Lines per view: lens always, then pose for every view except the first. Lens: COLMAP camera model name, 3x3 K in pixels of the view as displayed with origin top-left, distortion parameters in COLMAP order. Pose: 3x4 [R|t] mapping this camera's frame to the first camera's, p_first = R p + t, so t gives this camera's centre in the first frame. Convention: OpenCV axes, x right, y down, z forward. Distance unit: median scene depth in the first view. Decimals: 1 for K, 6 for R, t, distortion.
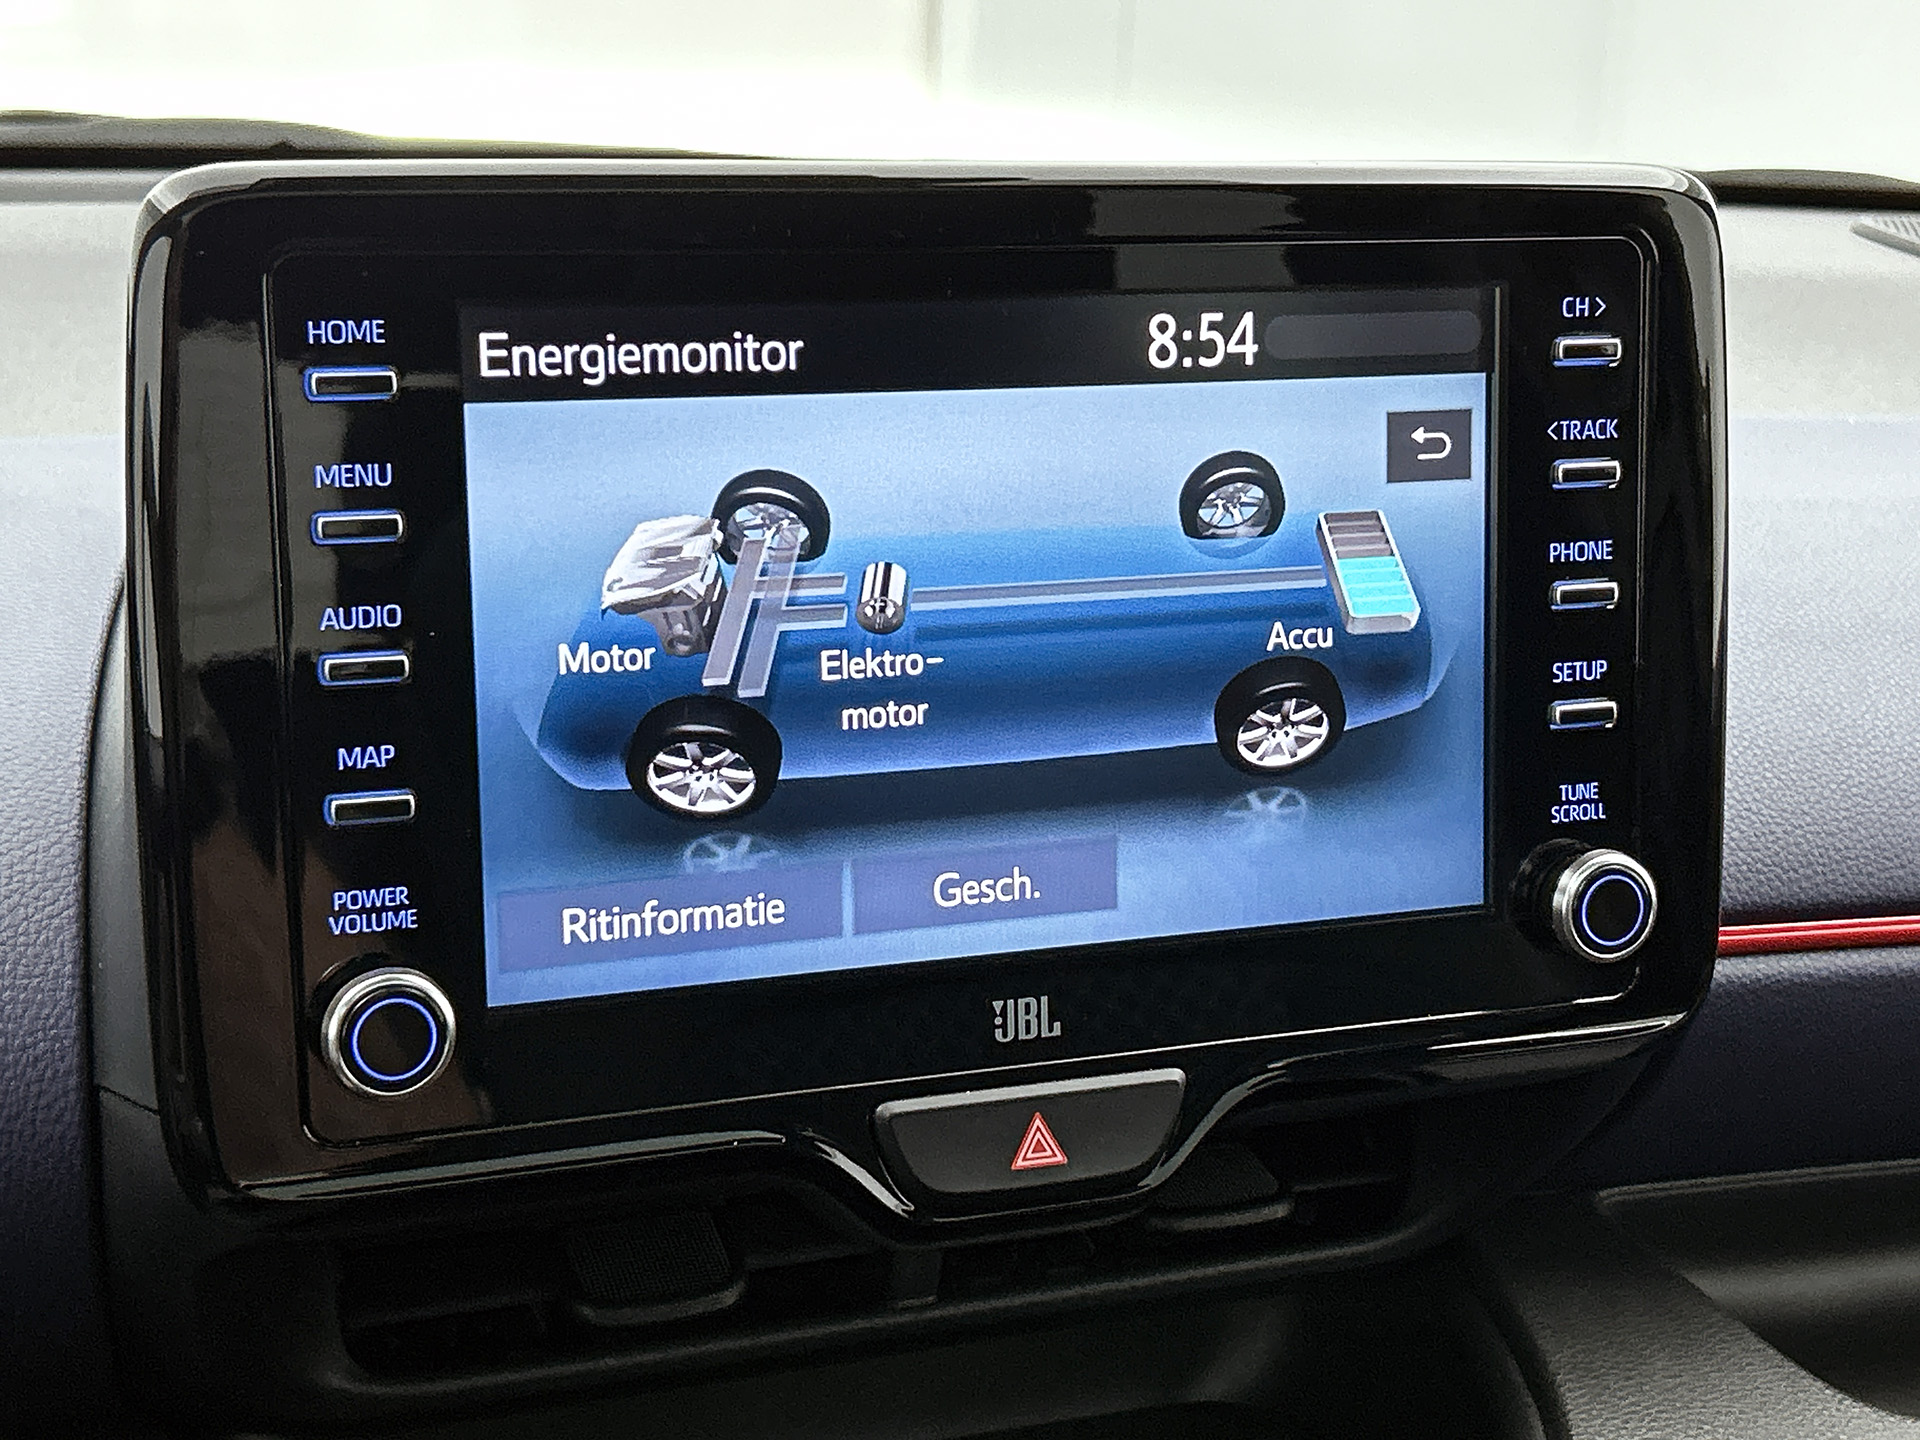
lens RADIAL K [[3164.7, 0, 986.8], [0, 3164.7, 679.4], [0, 0, 1]] dist [0.121090, 0.000000]
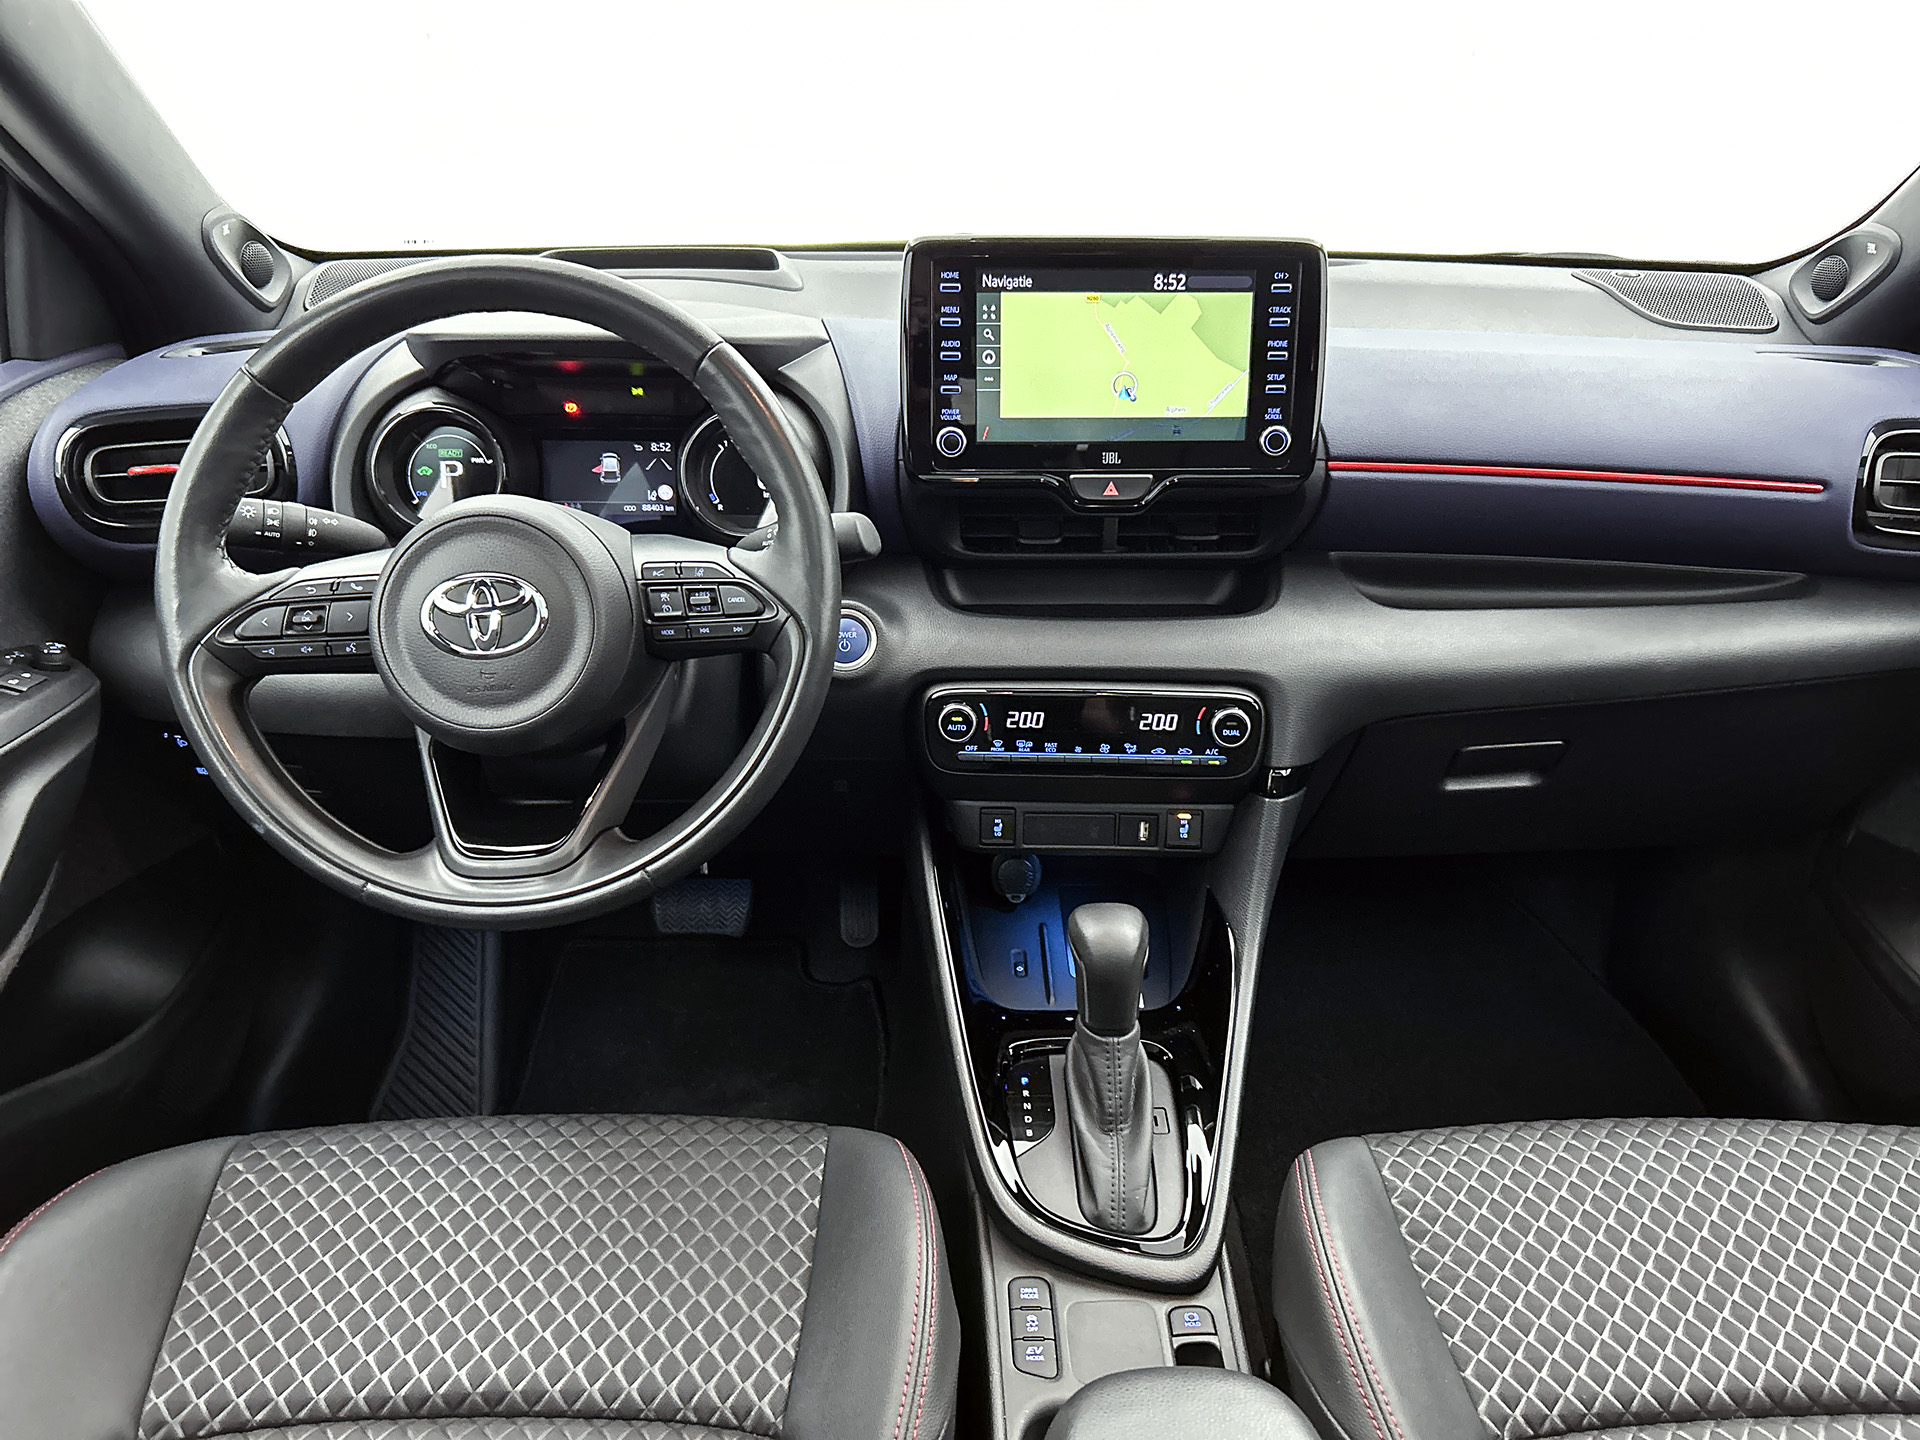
lens RADIAL K [[1447.5, 0, 965.0], [0, 1447.5, 735.3], [0, 0, 1]] dist [0.029304, -0.001919]
pose [[0.934006, 0.108620, -0.340343, 0.484165], [-0.059663, 0.986705, 0.151172, 0.180925], [0.352239, -0.120890, 0.928070, -0.782720]]
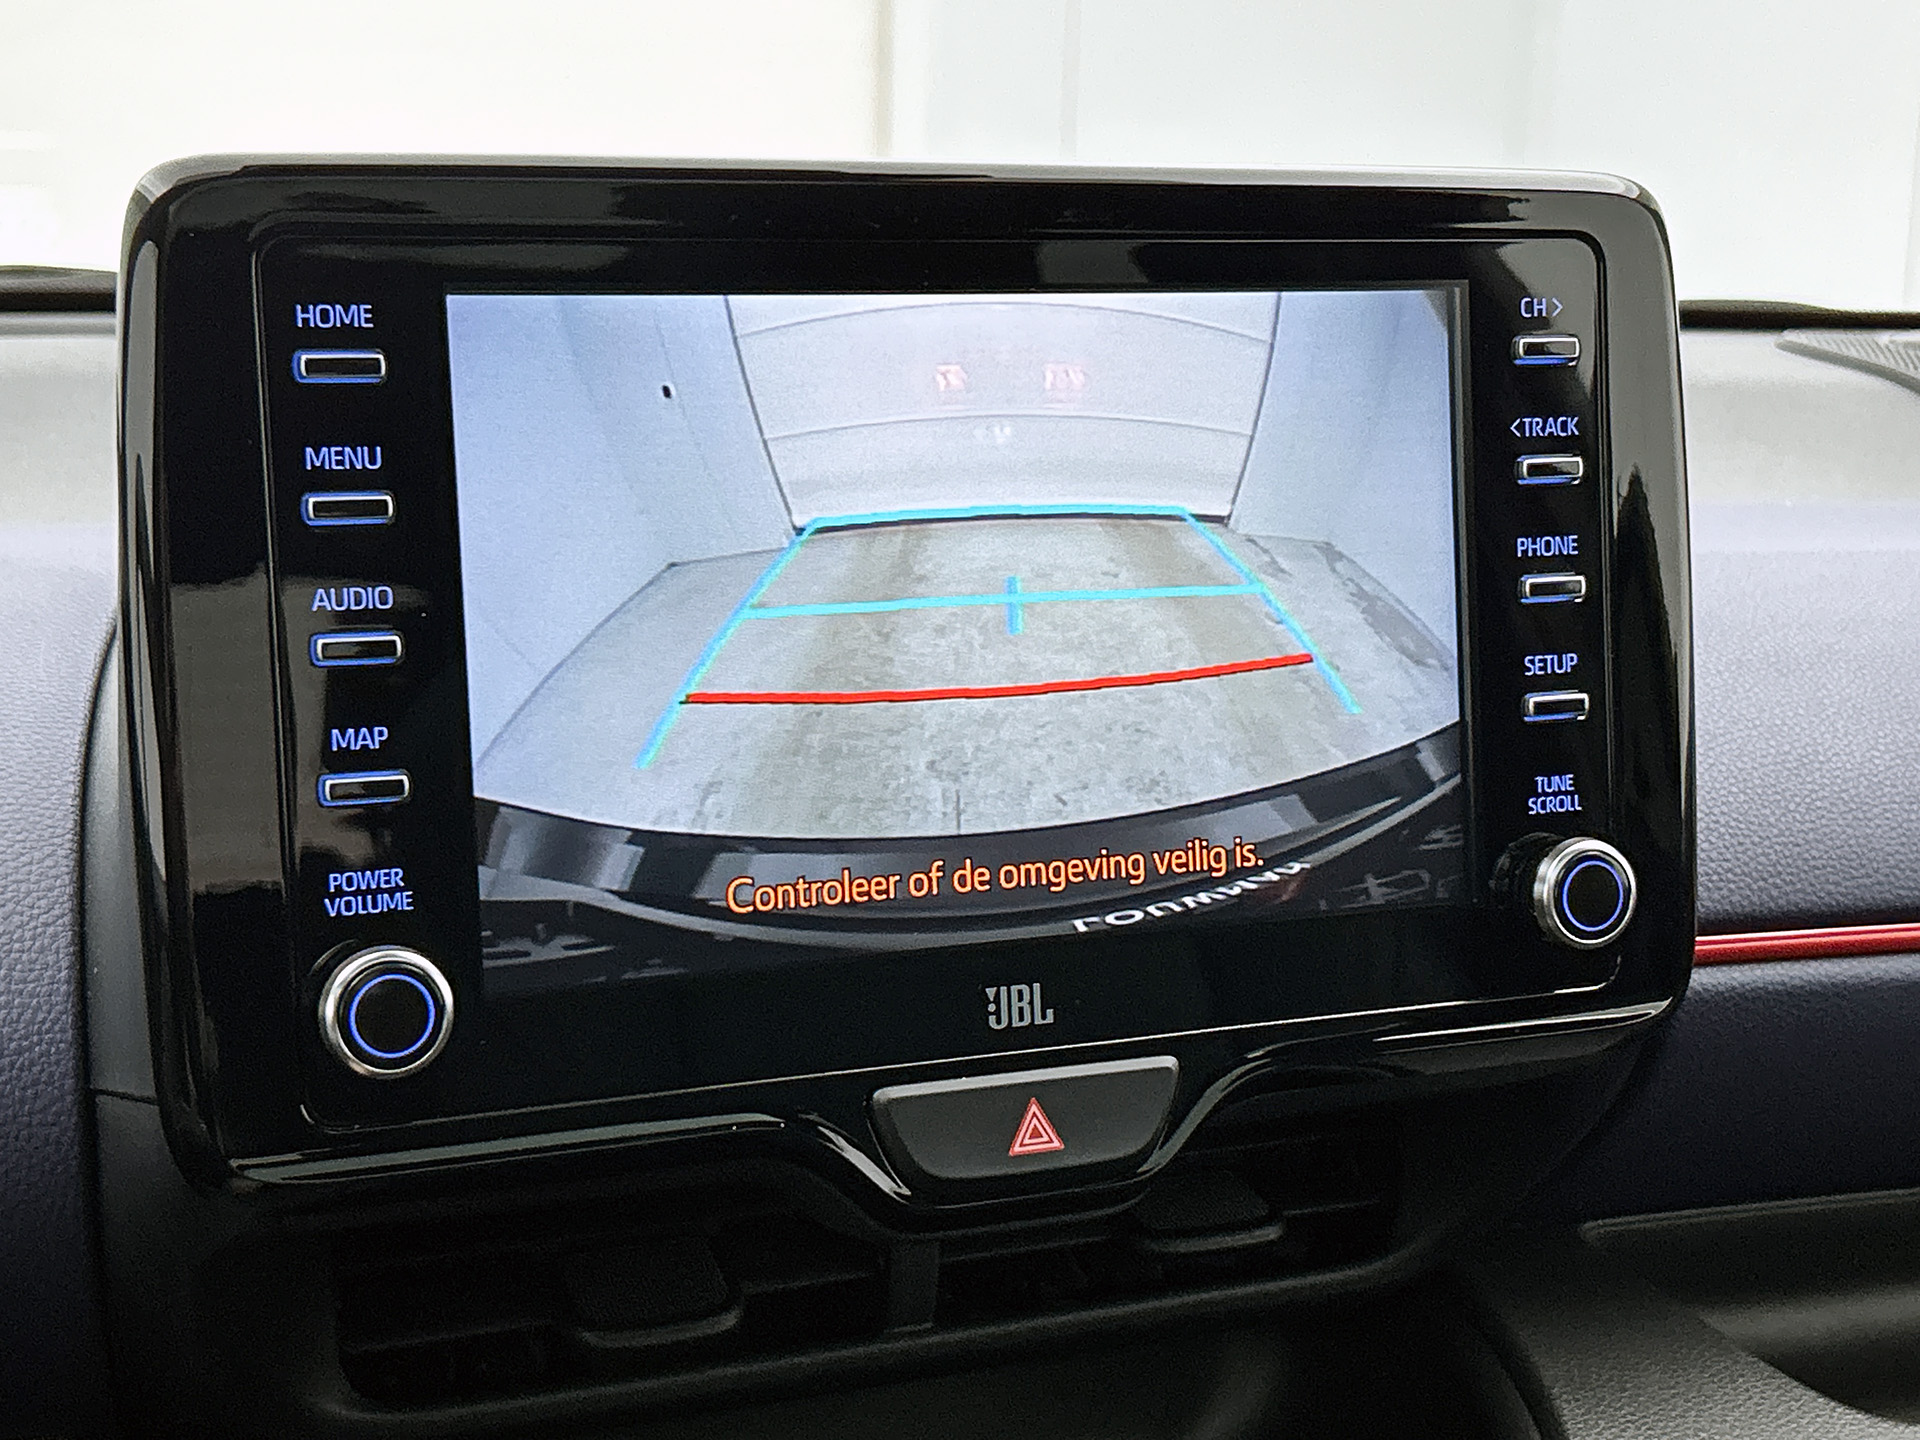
lens RADIAL K [[3028.8, 0, 987.3], [0, 3028.8, 714.7], [0, 0, 1]] dist [0.122955, 0.000000]
pose [[0.999554, -0.025963, 0.014740, -0.009204], [0.026910, 0.997312, -0.068157, 0.077265], [-0.012931, 0.068523, 0.997566, 0.030514]]
